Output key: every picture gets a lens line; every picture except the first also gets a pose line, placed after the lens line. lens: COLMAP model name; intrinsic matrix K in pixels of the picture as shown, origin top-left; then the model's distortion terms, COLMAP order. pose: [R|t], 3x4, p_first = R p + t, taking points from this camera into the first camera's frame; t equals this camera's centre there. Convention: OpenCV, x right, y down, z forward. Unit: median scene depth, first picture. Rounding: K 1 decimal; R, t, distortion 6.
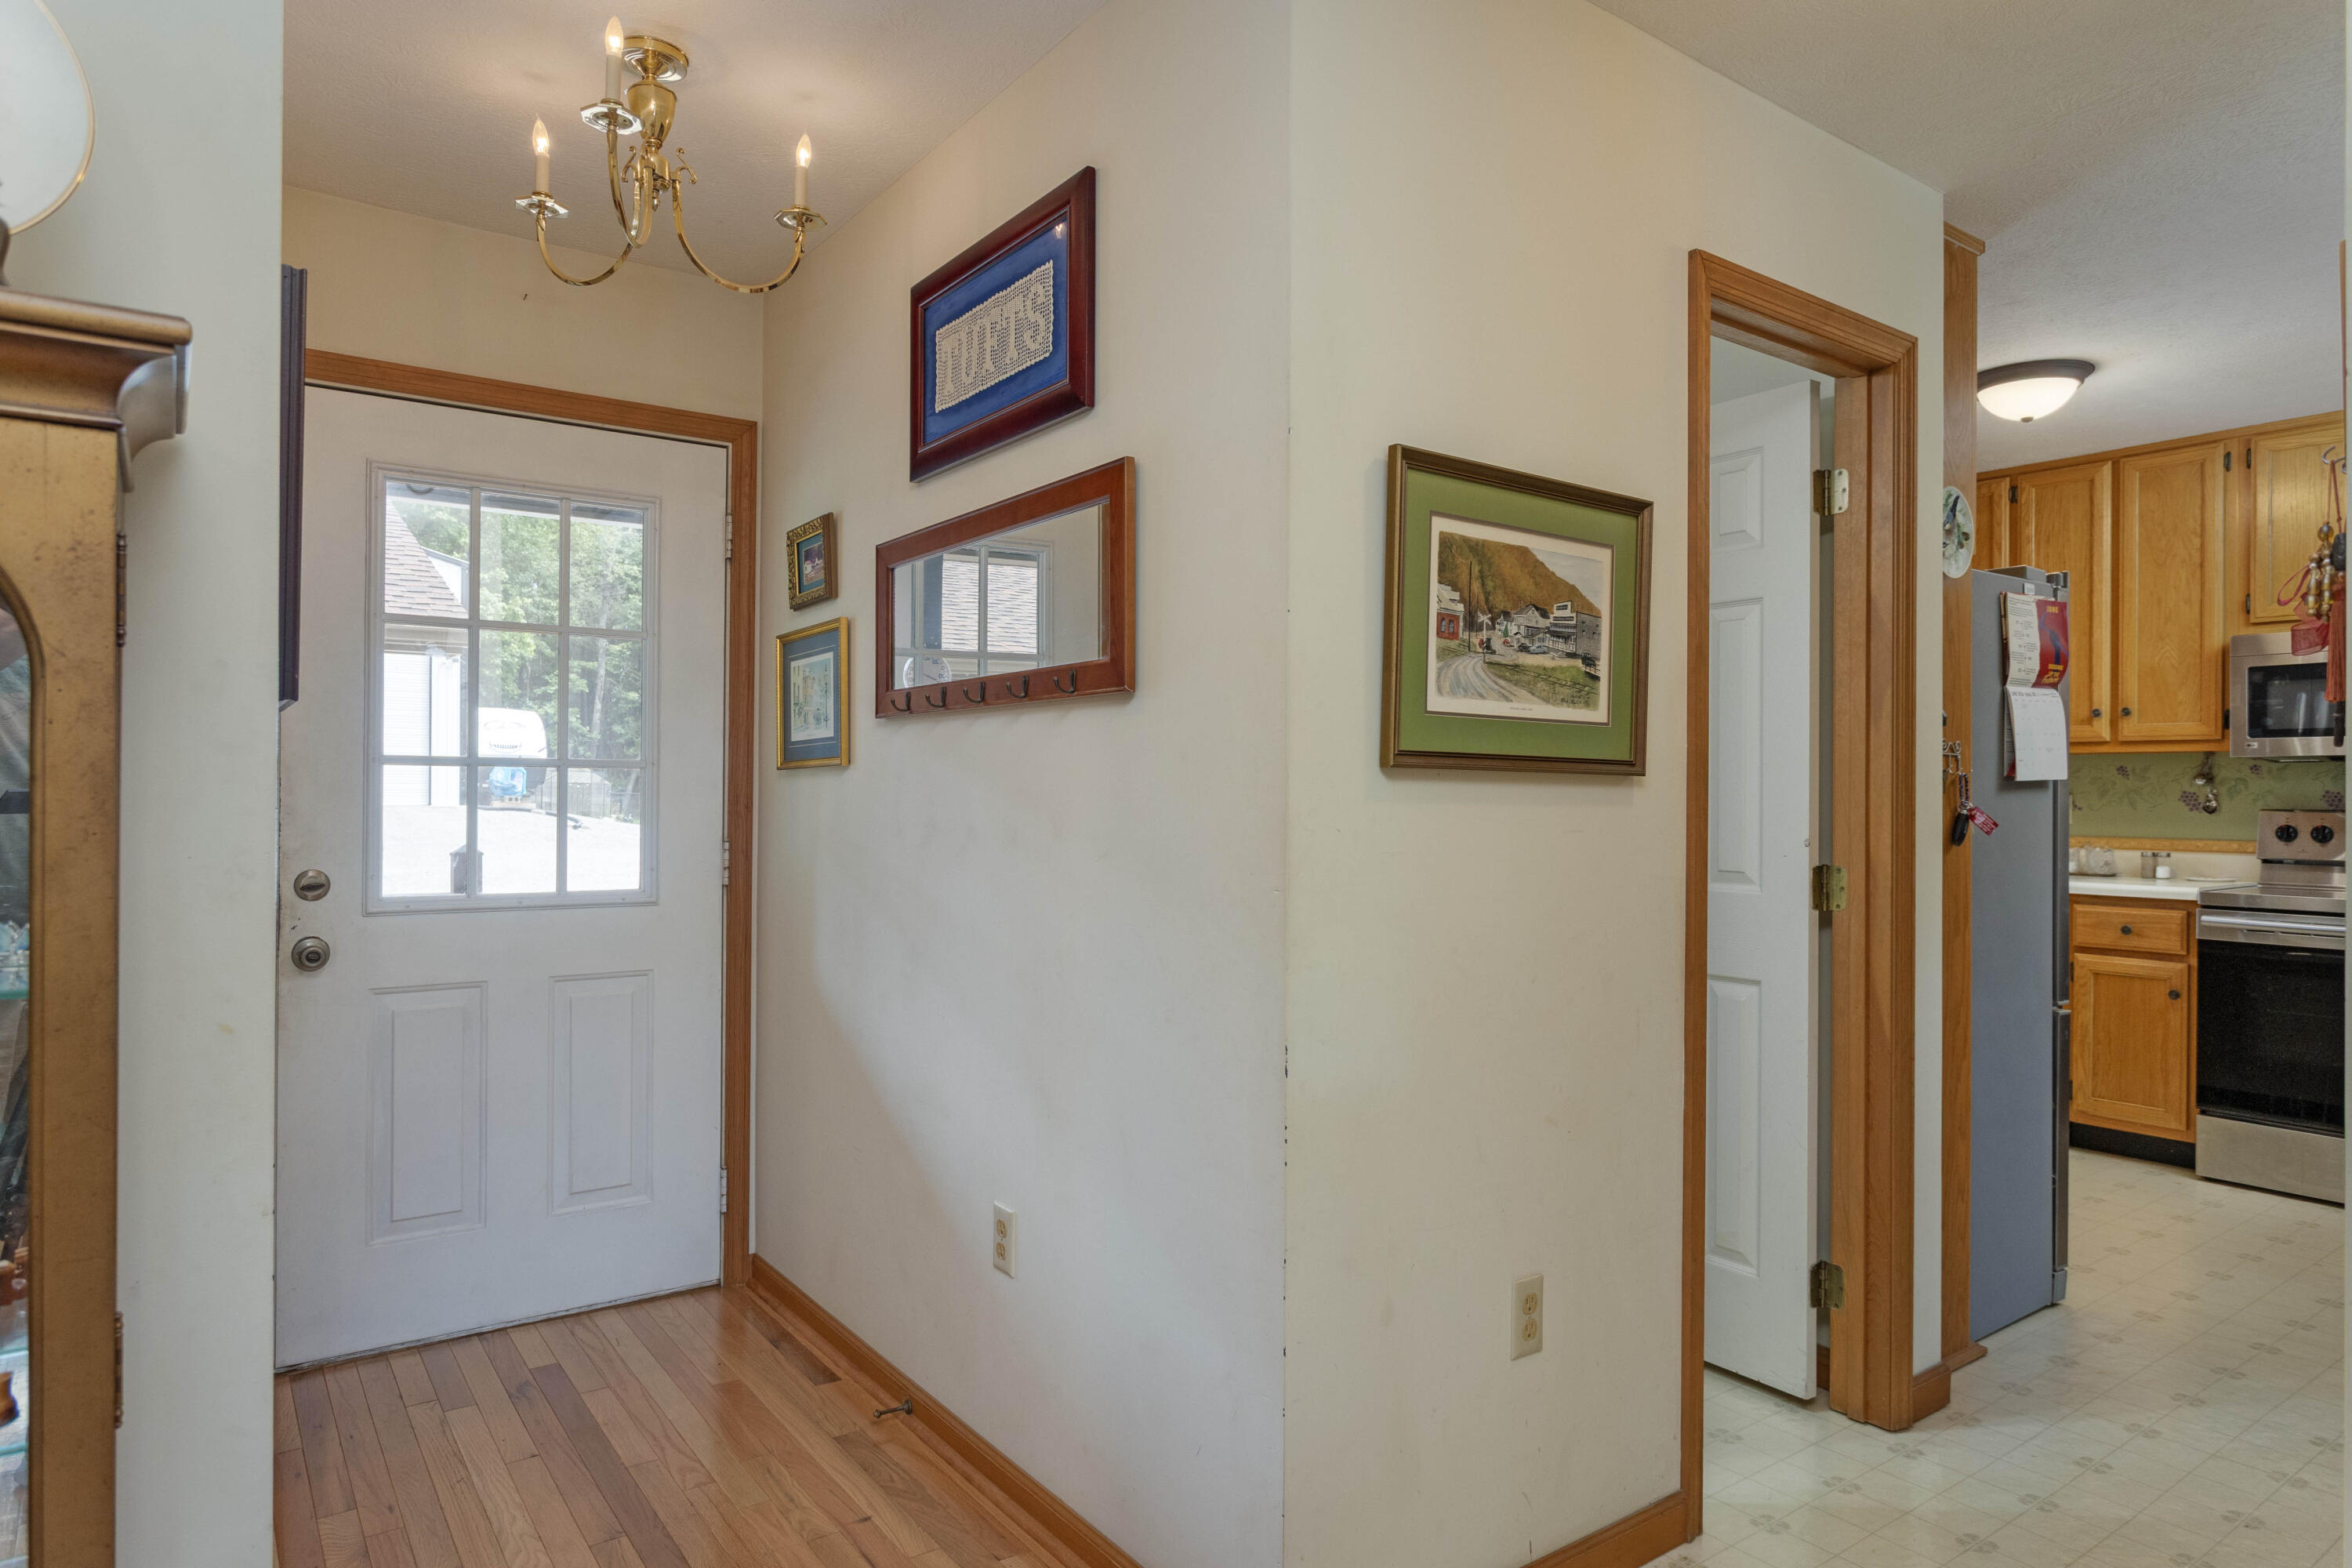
lens RADIAL K [[1384.5, 0, 1187.0], [0, 1384.5, 791.8], [0, 0, 1]] dist [-0.001163, 0.000428]
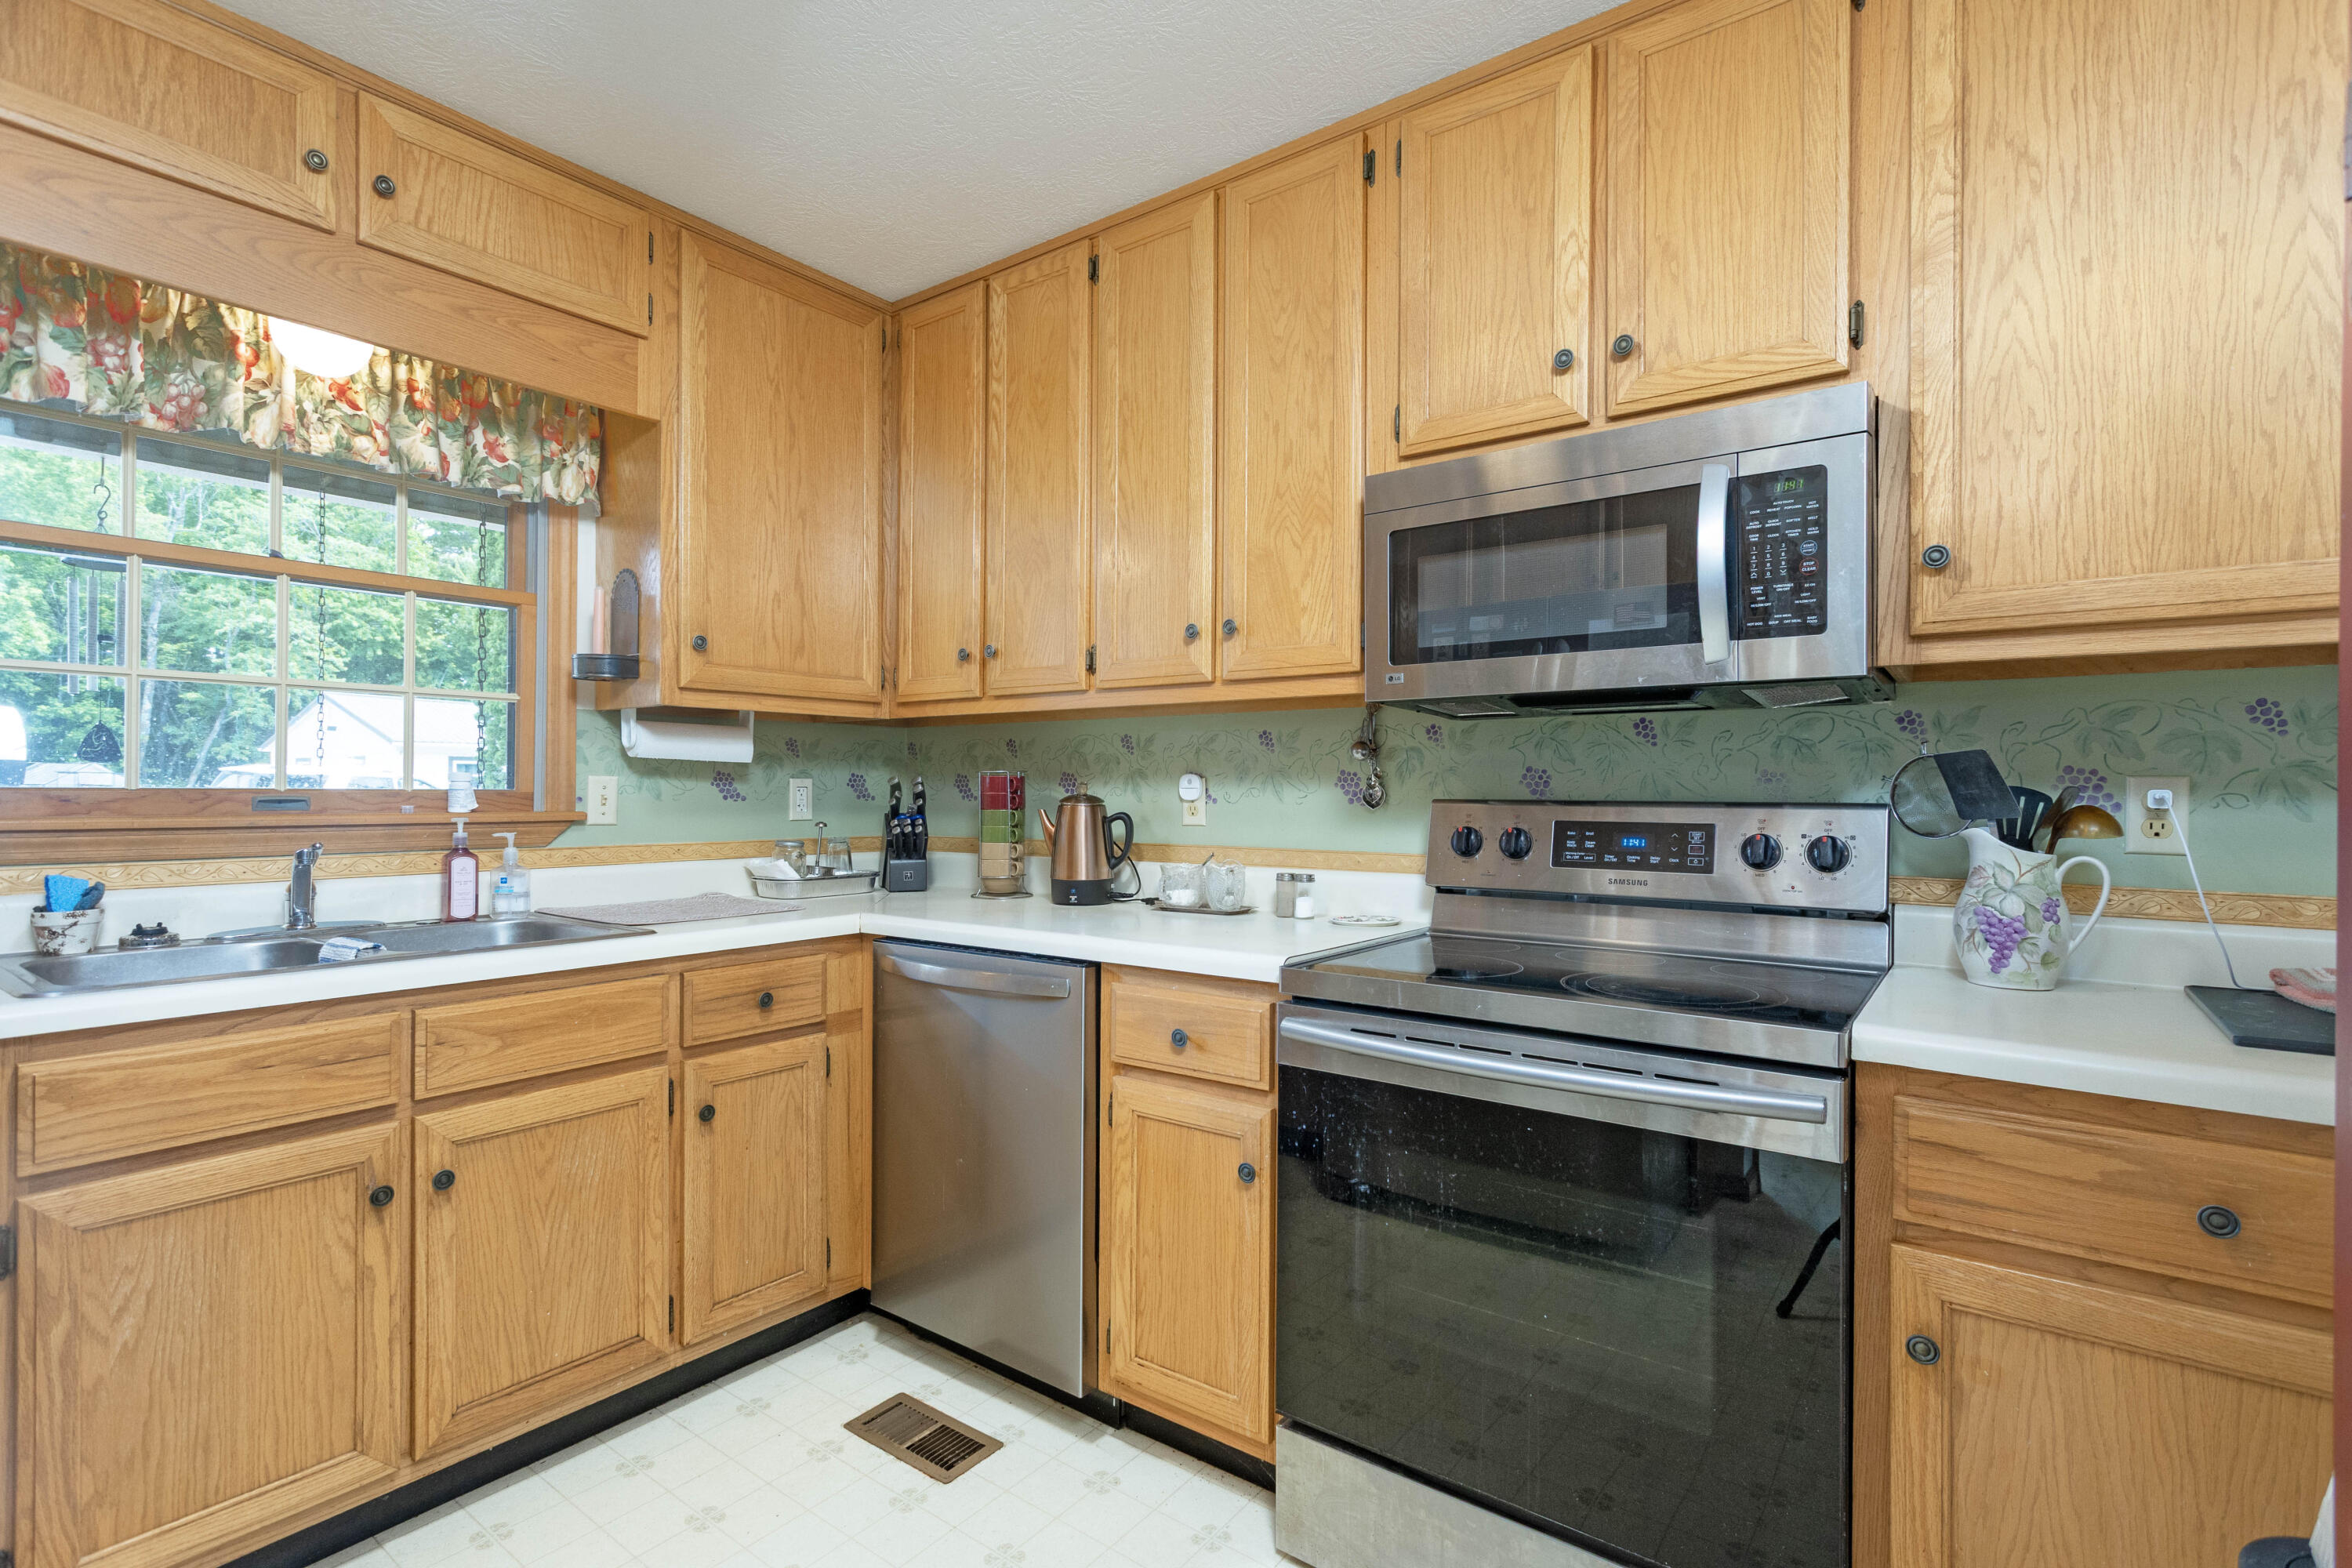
lens RADIAL K [[1110.8, 0, 1178.4], [0, 1110.8, 785.0], [0, 0, 1]] dist [0.000752, 0.001725]
pose [[0.959890, 0.001340, 0.280375, 0.550952], [0.000490, 0.999979, -0.006457, 0.009517], [-0.280377, 0.006335, 0.959869, 0.593213]]
